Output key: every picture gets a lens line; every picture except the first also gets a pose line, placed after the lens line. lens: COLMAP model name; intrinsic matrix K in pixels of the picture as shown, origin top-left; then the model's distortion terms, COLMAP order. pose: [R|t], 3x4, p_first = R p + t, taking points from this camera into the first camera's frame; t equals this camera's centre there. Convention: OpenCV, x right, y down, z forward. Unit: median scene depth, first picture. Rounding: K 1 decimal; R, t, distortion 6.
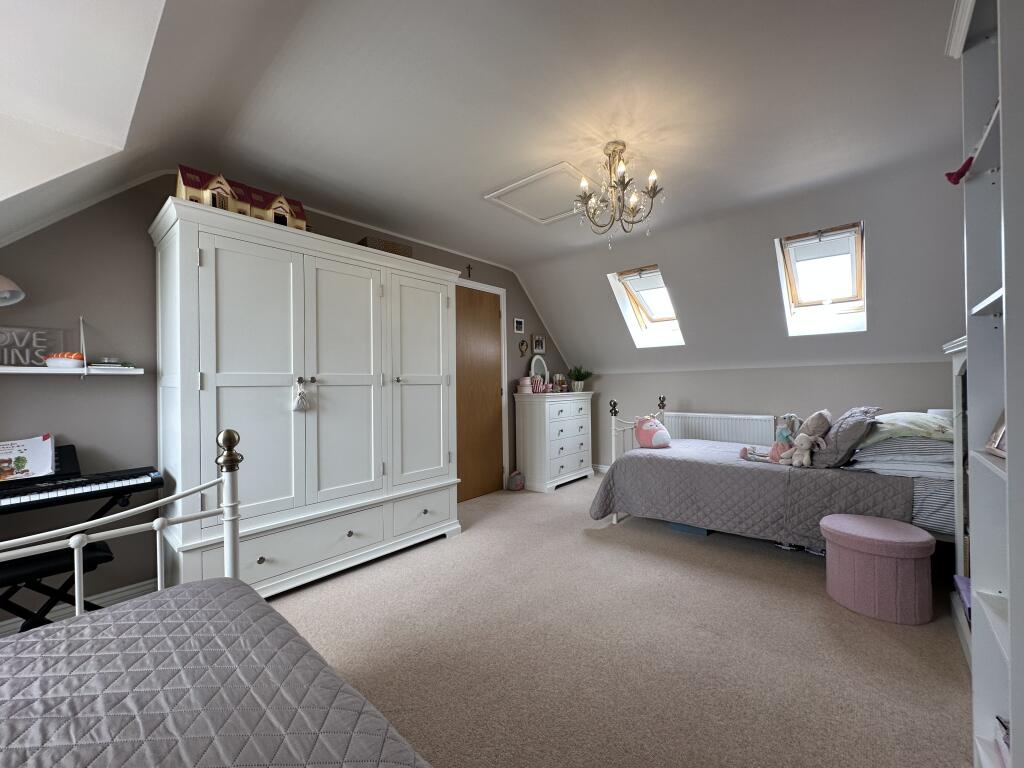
lens RADIAL K [[410.3, 0, 512.3], [0, 410.3, 380.1], [0, 0, 1]] dist [0.002012, 0.000709]
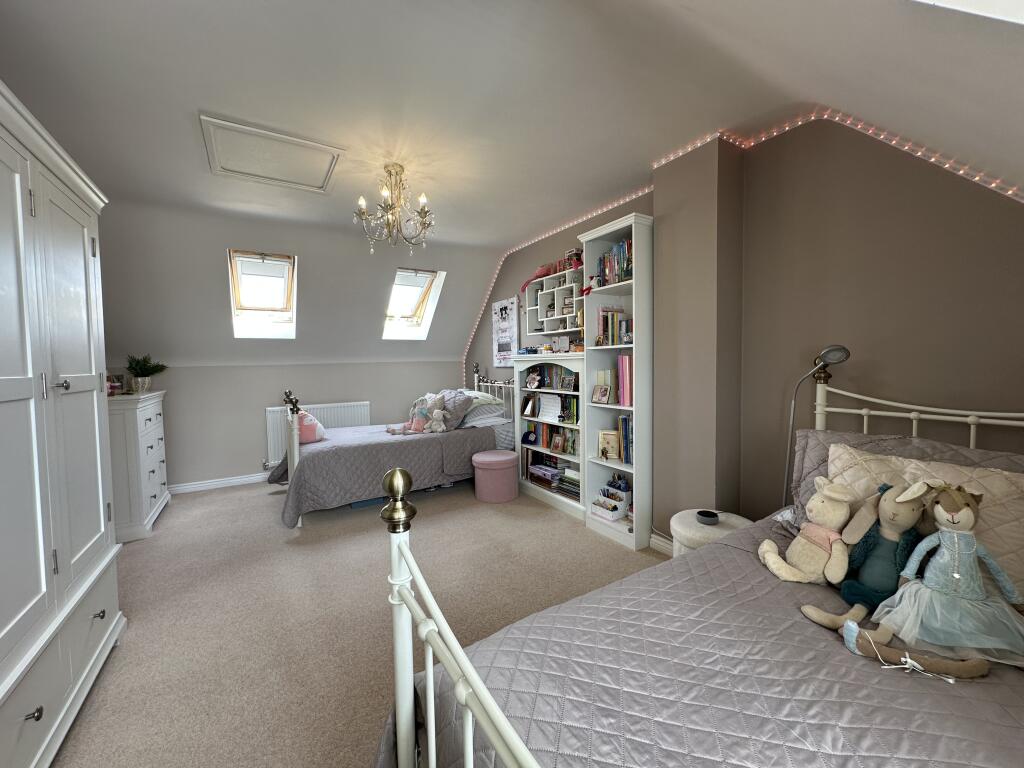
lens RADIAL K [[410.3, 0, 510.6], [0, 410.3, 383.6], [0, 0, 1]] dist [0.002012, 0.000709]
pose [[0.302857, -0.038744, 0.952248, -0.608338], [0.005670, 0.999229, 0.038852, -0.019723], [-0.953019, -0.006367, 0.302843, 0.299936]]
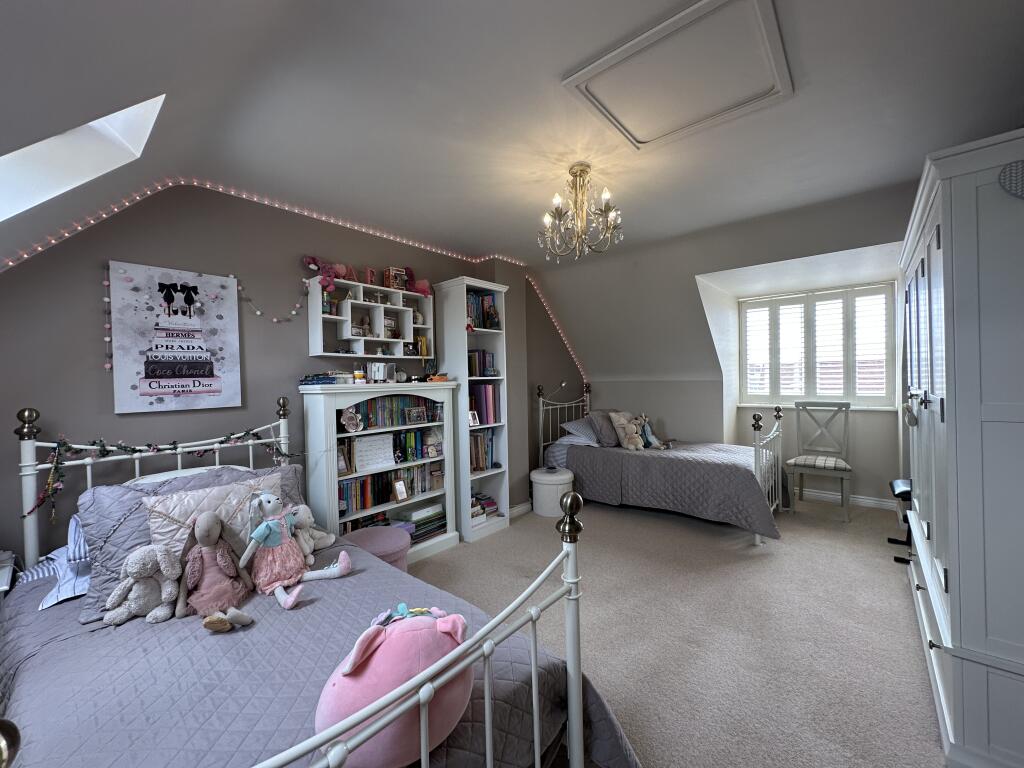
lens RADIAL K [[410.3, 0, 516.8], [0, 410.3, 386.8], [0, 0, 1]] dist [0.002012, 0.000709]
pose [[-0.998900, 0.046763, -0.003470, 0.326766], [0.046758, 0.998905, 0.001593, -0.039075], [0.003541, 0.001429, -0.999993, 1.611066]]
